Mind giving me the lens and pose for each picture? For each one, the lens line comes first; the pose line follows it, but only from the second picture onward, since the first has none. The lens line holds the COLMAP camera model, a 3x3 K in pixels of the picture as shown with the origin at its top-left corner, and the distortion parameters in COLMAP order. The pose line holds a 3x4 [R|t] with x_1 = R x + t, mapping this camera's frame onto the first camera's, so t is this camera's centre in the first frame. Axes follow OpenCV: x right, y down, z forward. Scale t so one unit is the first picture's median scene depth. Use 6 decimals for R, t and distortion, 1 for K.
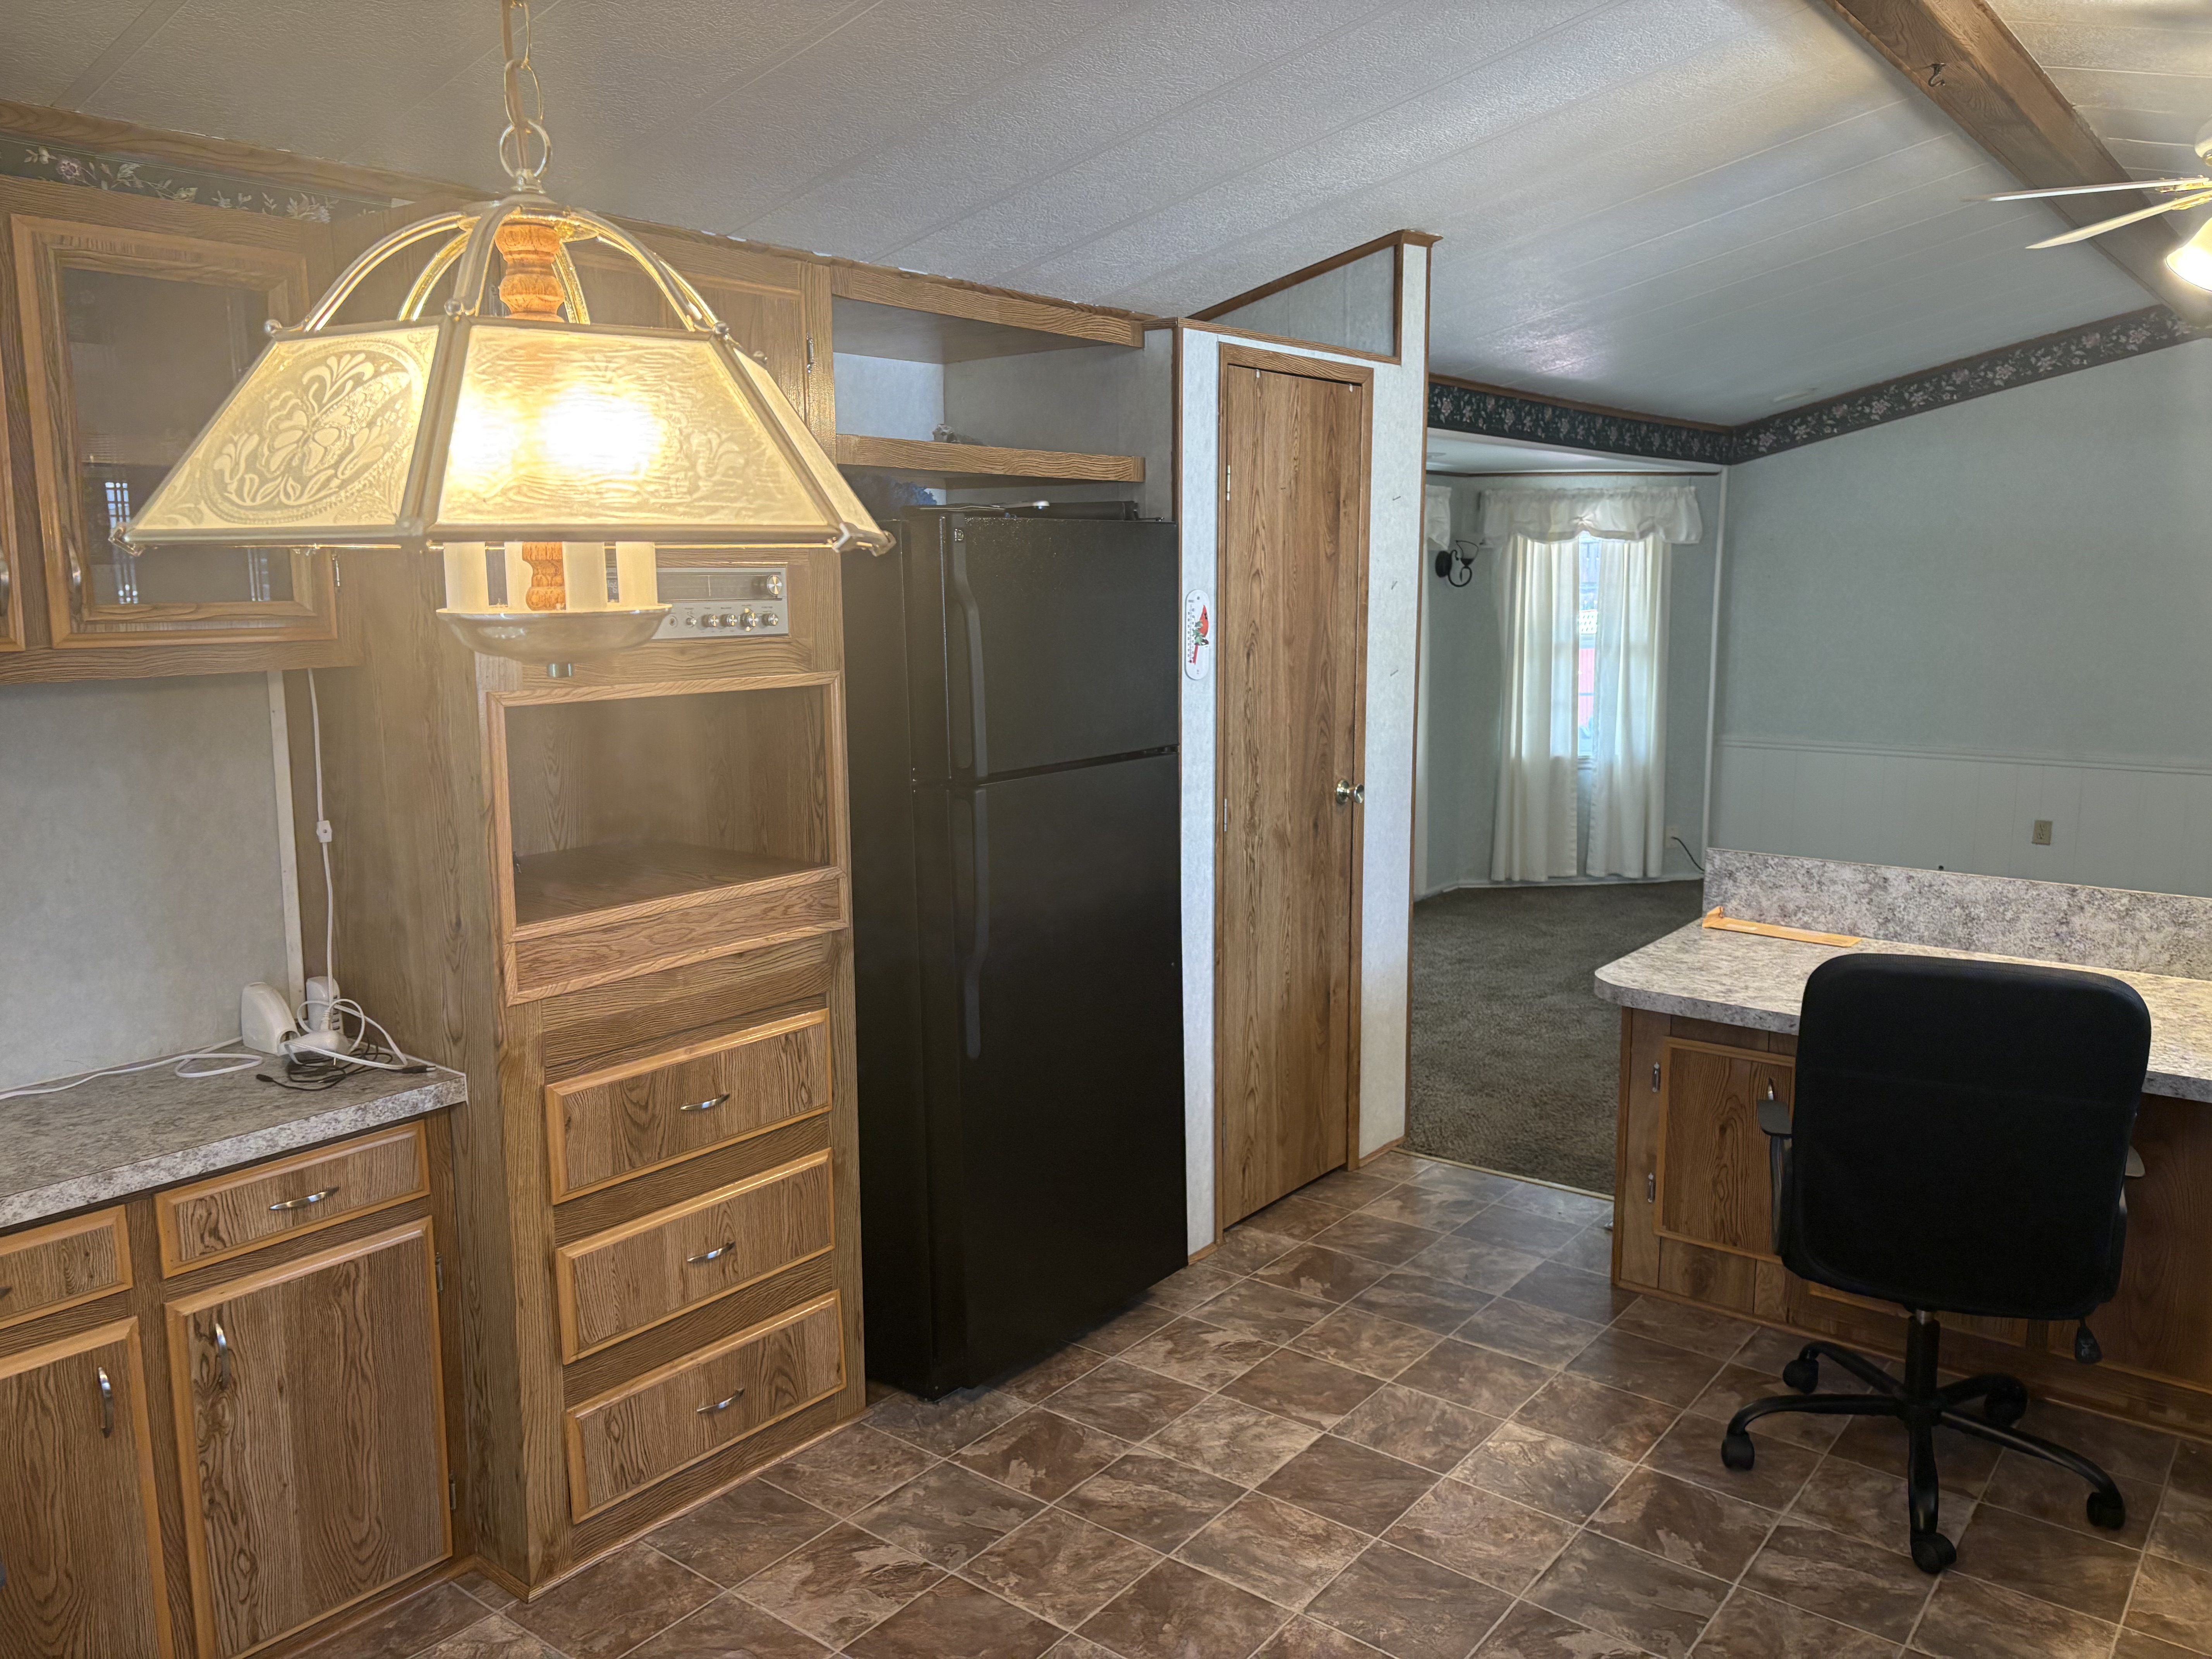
lens RADIAL K [[1658.4, 0, 1107.7], [0, 1658.4, 844.1], [0, 0, 1]] dist [0.043389, -0.049420]
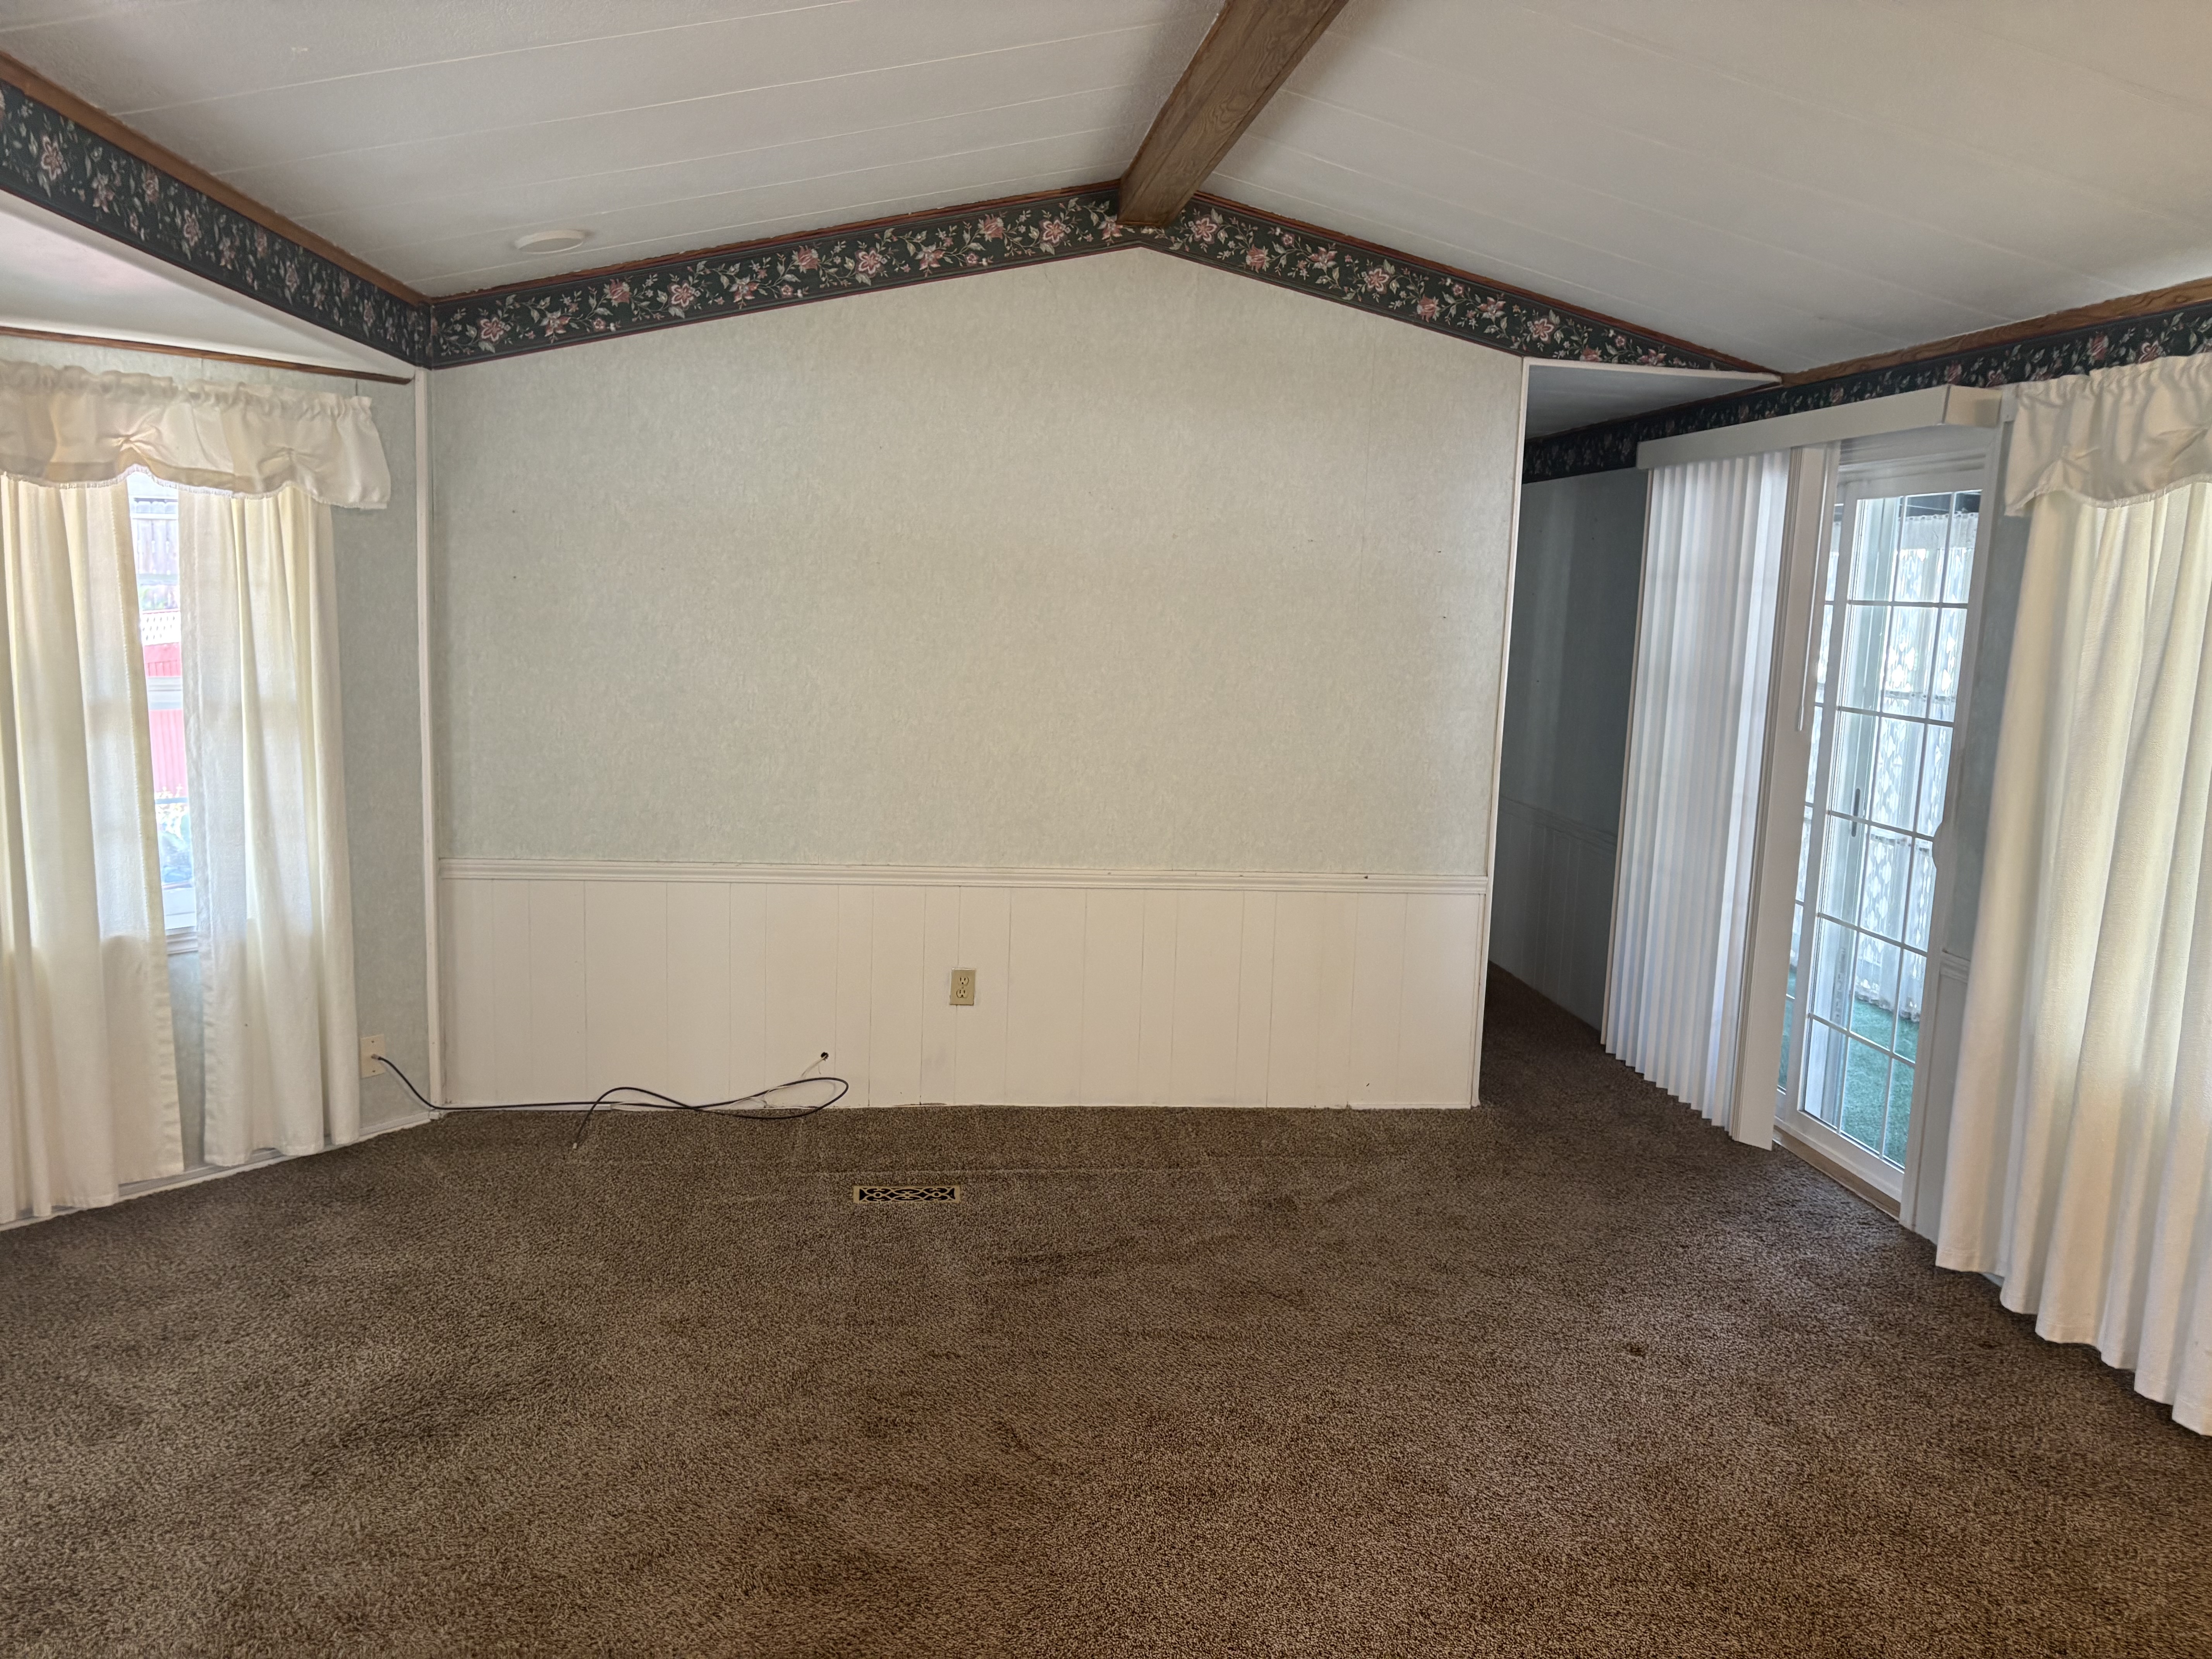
lens RADIAL K [[1660.9, 0, 1103.5], [0, 1660.9, 819.2], [0, 0, 1]] dist [0.014279, -0.000221]
pose [[0.704703, -0.064647, 0.706551, 0.138772], [0.080471, 0.996697, 0.010933, -0.071582], [-0.704924, 0.049152, 0.707578, 0.479390]]
